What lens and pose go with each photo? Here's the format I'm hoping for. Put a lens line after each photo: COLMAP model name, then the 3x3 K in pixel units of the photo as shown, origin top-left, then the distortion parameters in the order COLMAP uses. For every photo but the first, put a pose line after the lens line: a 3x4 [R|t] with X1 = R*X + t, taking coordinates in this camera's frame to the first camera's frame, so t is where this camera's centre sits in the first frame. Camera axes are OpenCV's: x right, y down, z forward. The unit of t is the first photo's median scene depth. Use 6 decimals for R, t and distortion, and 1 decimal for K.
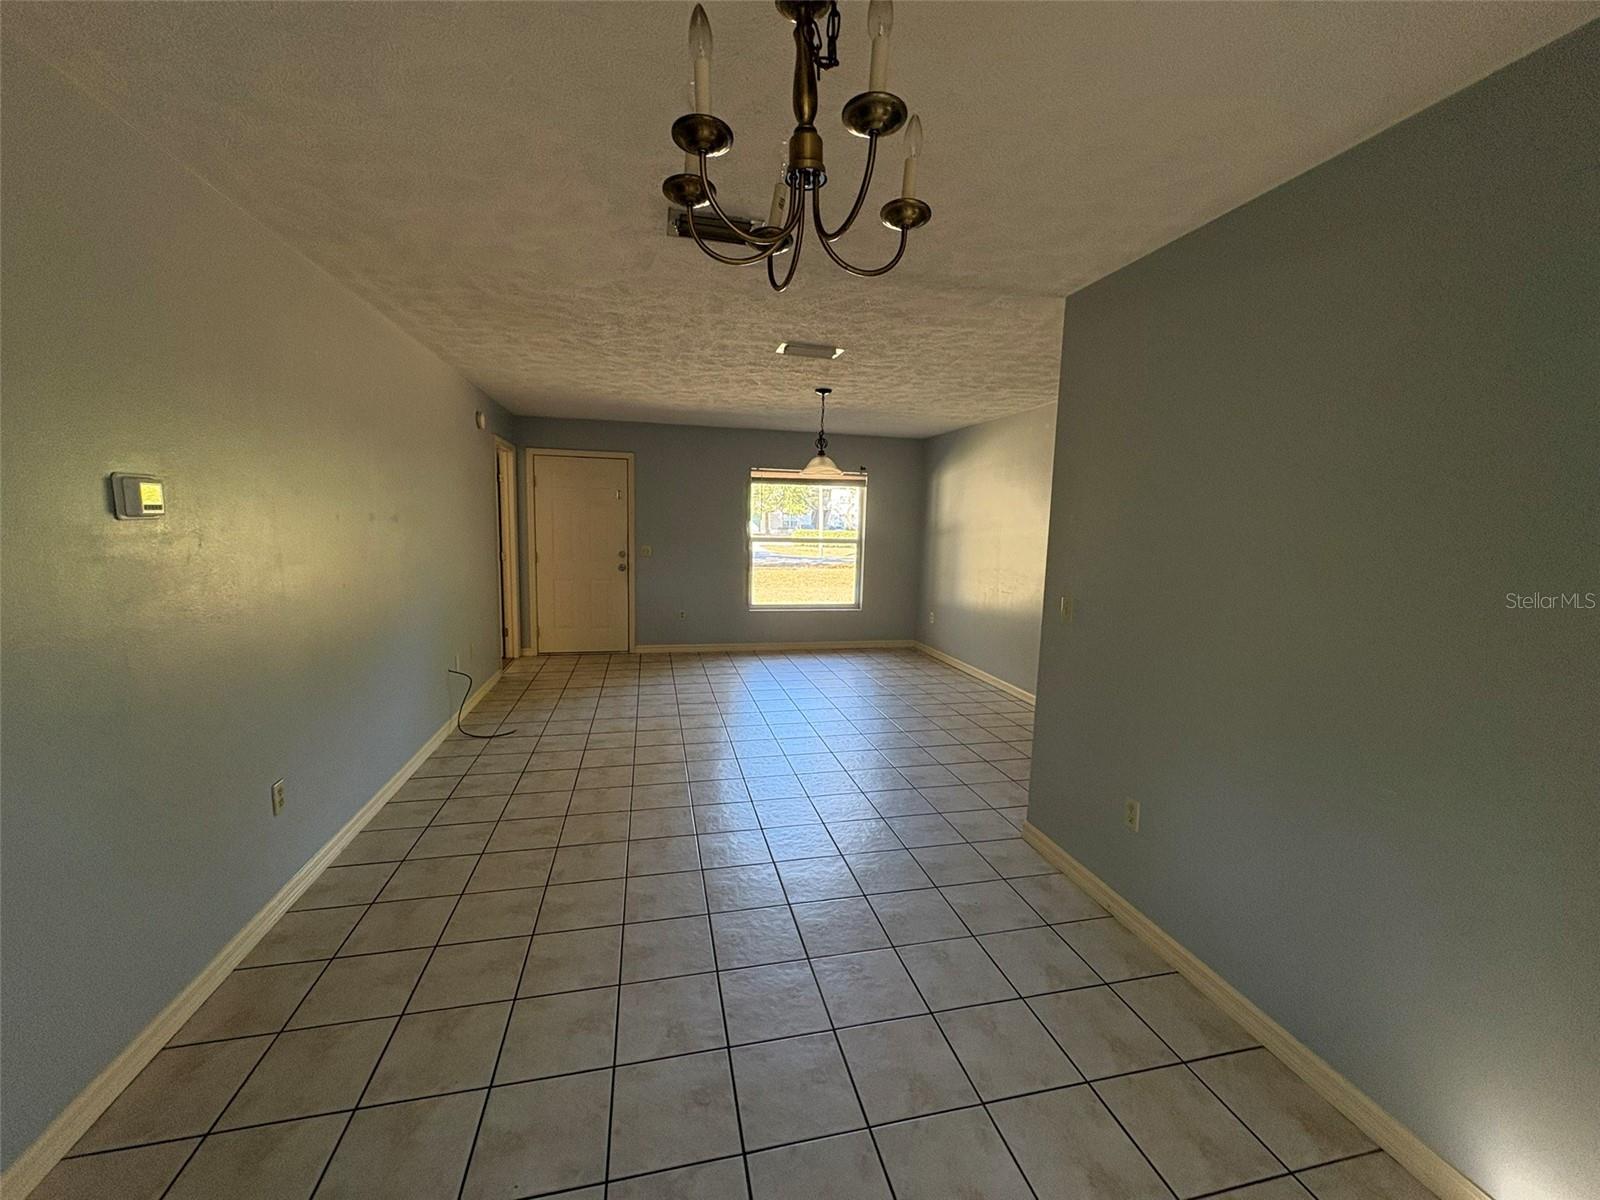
lens RADIAL K [[638.5, 0, 800.0], [0, 638.5, 600.0], [0, 0, 1]] dist [-0.003405, 0.002772]
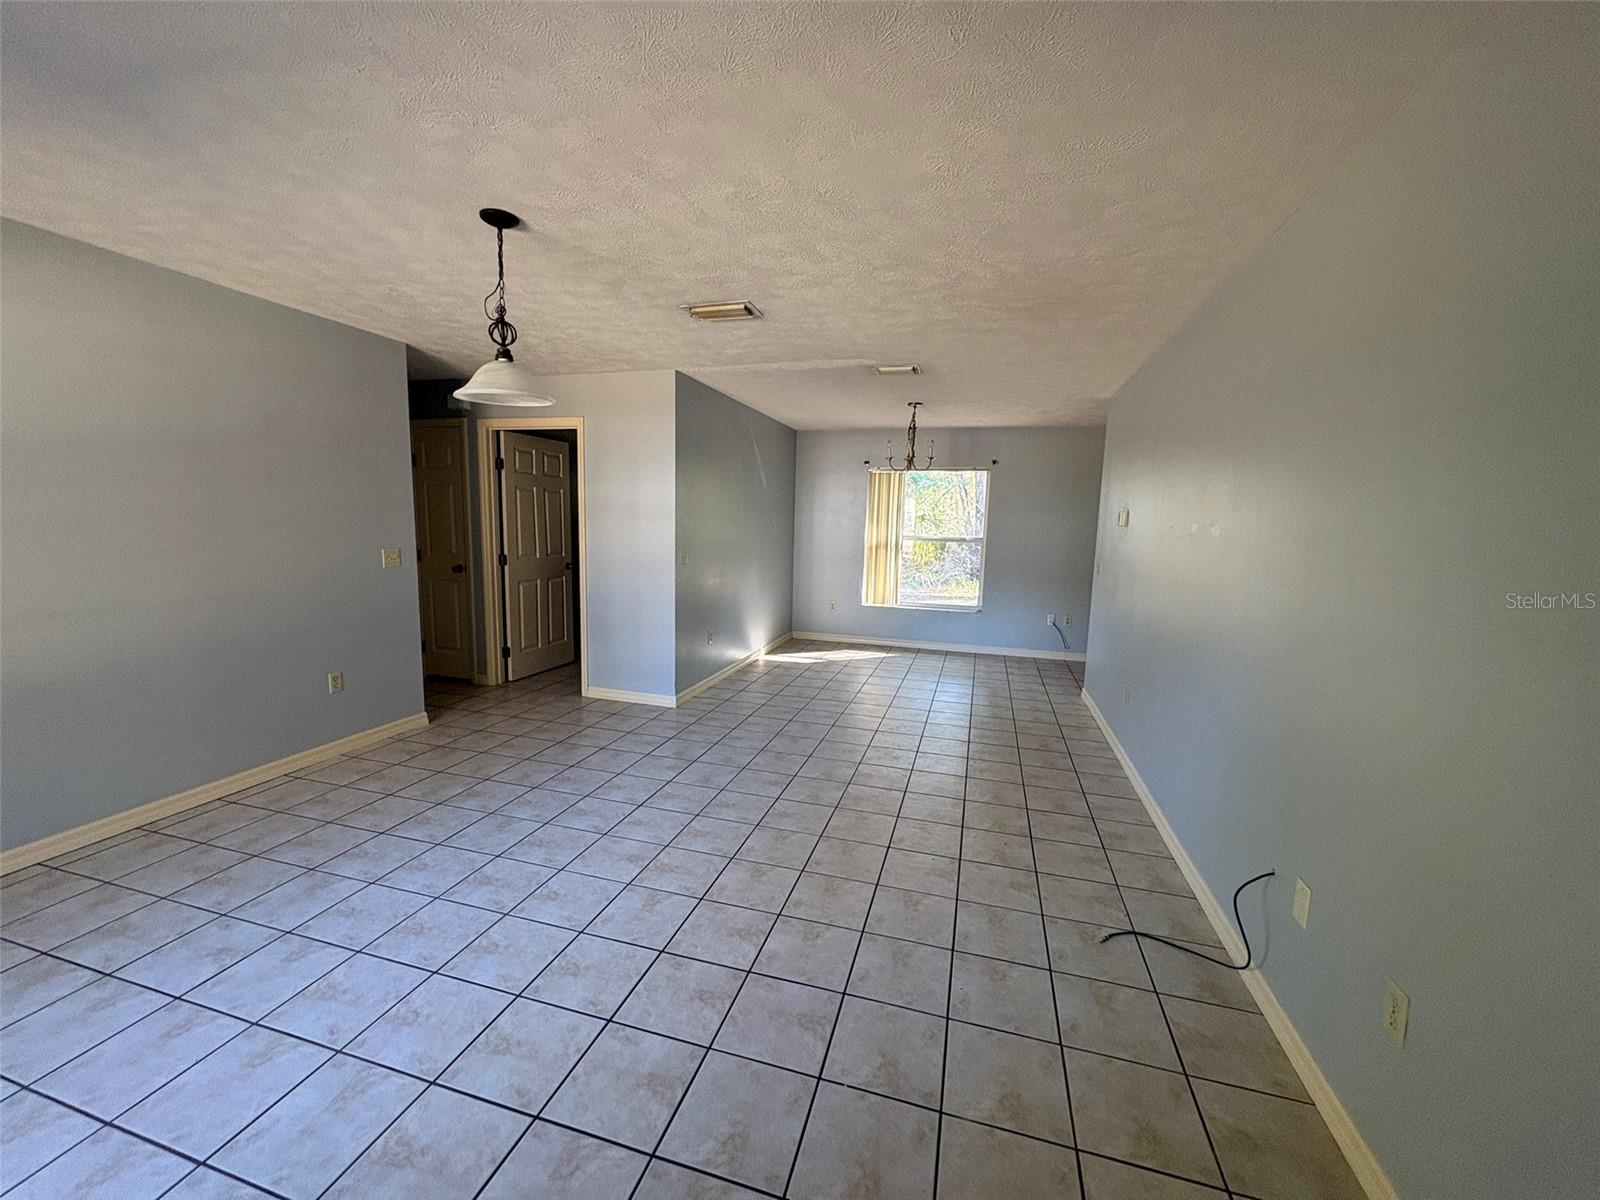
lens RADIAL K [[638.5, 0, 800.0], [0, 638.5, 600.0], [0, 0, 1]] dist [-0.003405, 0.002772]
pose [[-0.870661, -0.111889, 0.478990, -0.276238], [0.010865, 0.969173, 0.246142, -0.115480], [-0.491764, 0.219510, -0.842605, 0.915824]]
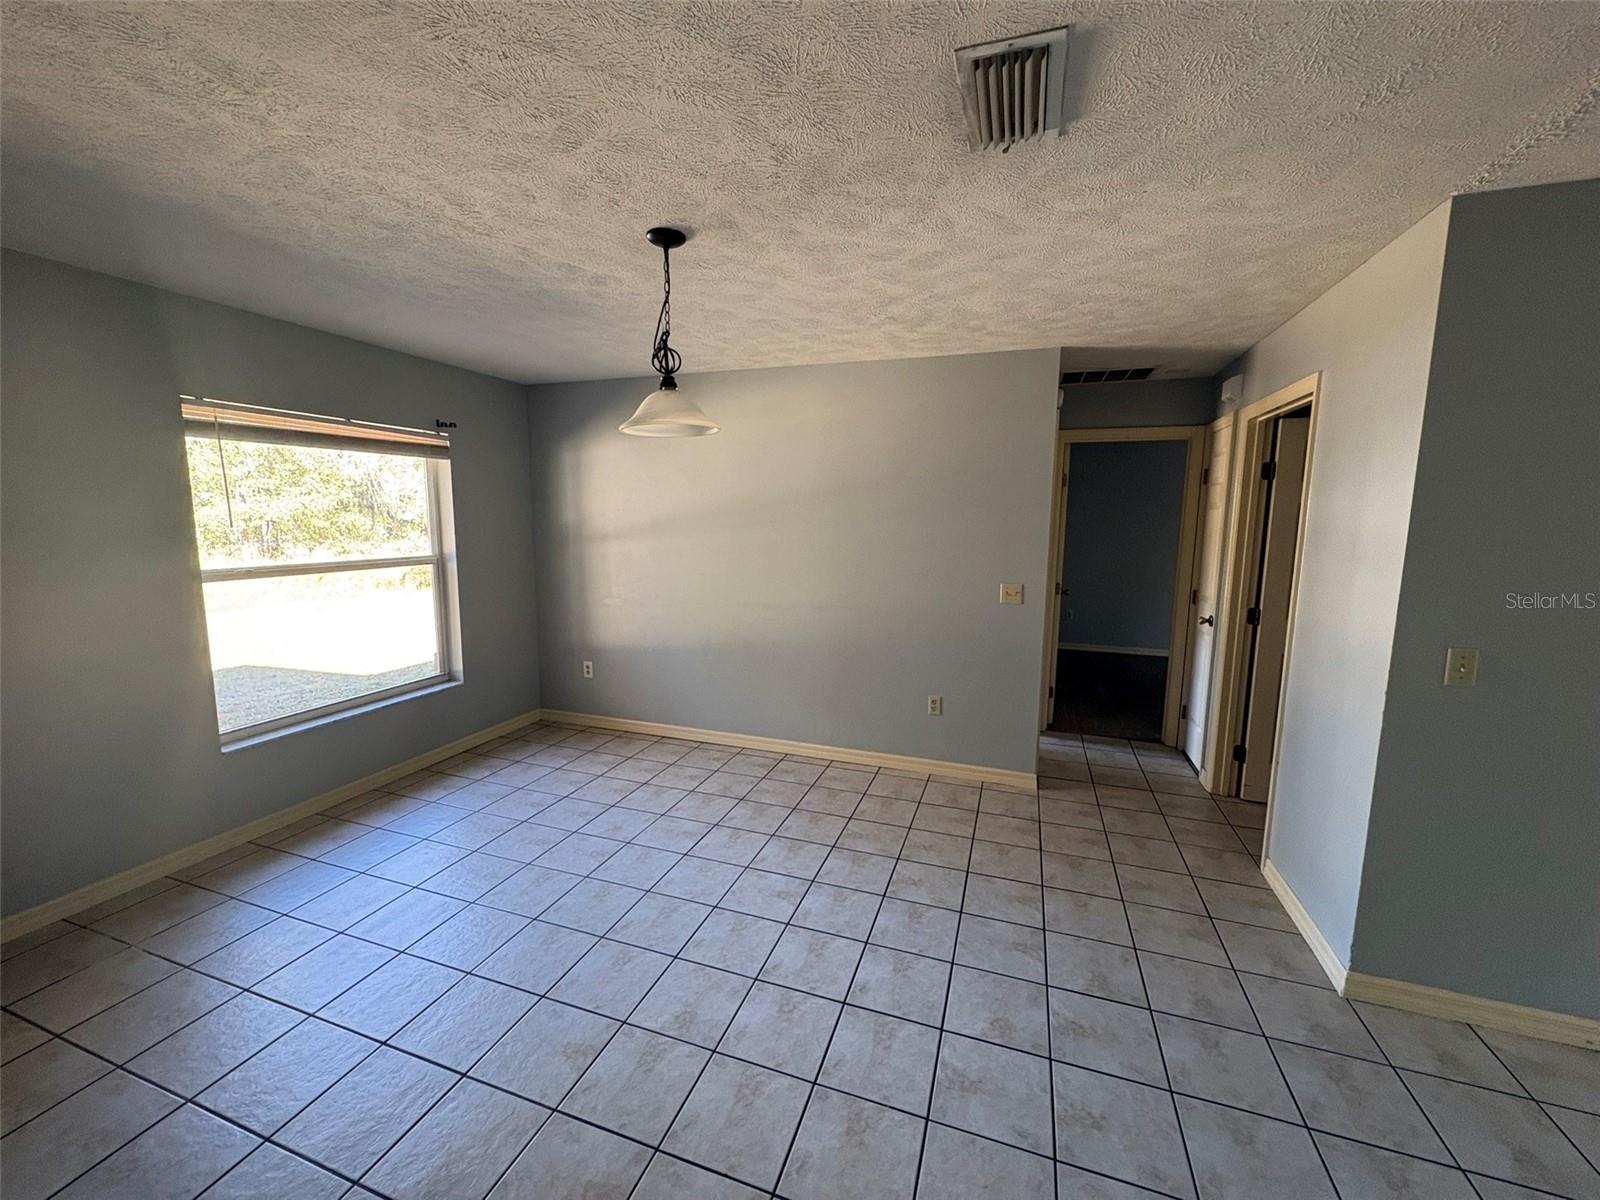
lens RADIAL K [[638.5, 0, 800.0], [0, 638.5, 600.0], [0, 0, 1]] dist [-0.003405, 0.002772]
pose [[0.541333, -0.131134, 0.830520, -0.207098], [0.109345, 0.990354, 0.085100, -0.074185], [-0.833668, 0.044746, 0.550450, 0.472187]]
